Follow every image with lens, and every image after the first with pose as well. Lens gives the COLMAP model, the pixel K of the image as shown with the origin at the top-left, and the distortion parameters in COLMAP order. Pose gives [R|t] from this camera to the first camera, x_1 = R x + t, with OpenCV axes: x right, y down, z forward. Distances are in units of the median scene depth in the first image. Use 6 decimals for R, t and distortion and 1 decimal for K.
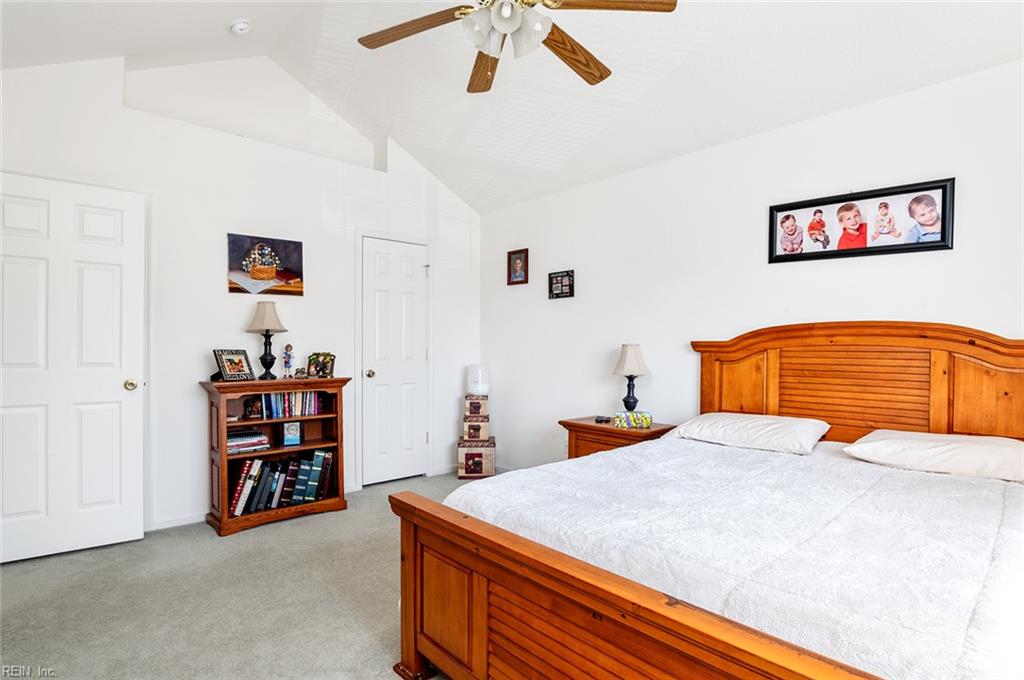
lens RADIAL K [[540.3, 0, 512.0], [0, 540.3, 340.0], [0, 0, 1]] dist [0.000445, 0.000373]
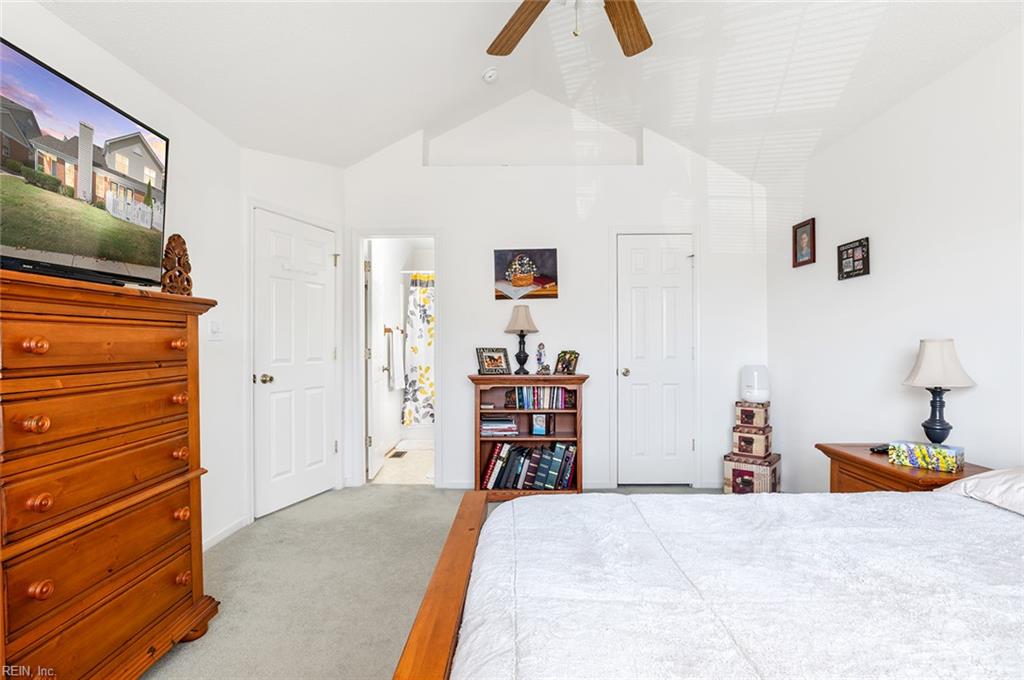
lens RADIAL K [[514.0, 0, 512.0], [0, 514.0, 340.0], [0, 0, 1]] dist [-0.000337, 0.000205]
pose [[0.727152, -0.011040, -0.686388, 0.272112], [0.012447, 0.999918, -0.002897, 0.004057], [0.686364, -0.006437, 0.727230, 0.203088]]
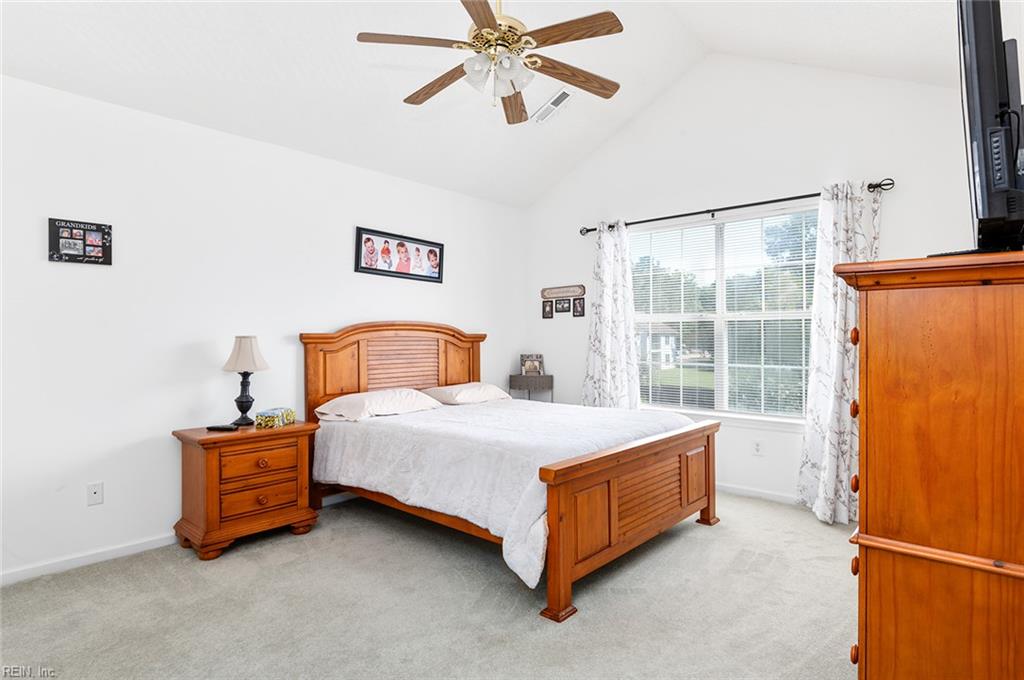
lens RADIAL K [[540.3, 0, 512.0], [0, 540.3, 340.0], [0, 0, 1]] dist [0.000445, 0.000373]
pose [[-0.099333, -0.006854, 0.995031, -0.694542], [-0.008447, 0.999946, 0.006044, 0.005153], [-0.995018, -0.007805, -0.099385, 0.654440]]
